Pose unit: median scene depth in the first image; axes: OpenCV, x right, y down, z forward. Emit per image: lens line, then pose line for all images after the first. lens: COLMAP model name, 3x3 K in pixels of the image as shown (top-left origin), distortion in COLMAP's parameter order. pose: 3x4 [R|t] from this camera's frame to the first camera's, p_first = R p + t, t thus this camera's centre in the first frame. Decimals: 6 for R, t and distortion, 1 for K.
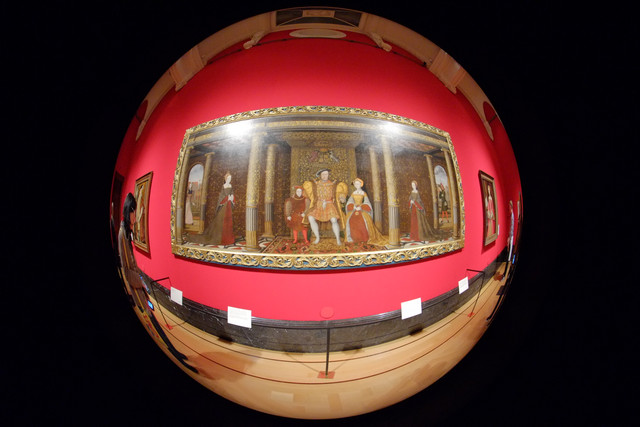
lens RADIAL K [[1383.2, 0, 320.0], [0, 1383.2, 213.4], [0, 0, 1]] dist [-0.002513, 0.000000]
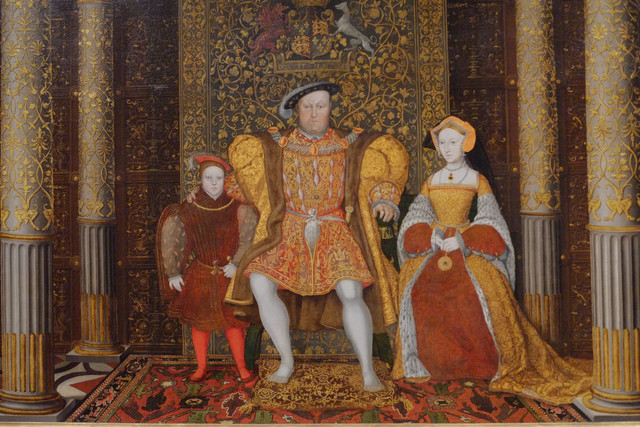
lens RADIAL K [[747.6, 0, 315.7], [0, 747.6, 210.1], [0, 0, 1]] dist [0.019719, 0.000000]
pose [[0.999654, 0.001171, 0.026279, 0.000058], [0.001178, 0.996015, -0.089183, 0.002417], [-0.026279, 0.089183, 0.995669, 0.863821]]
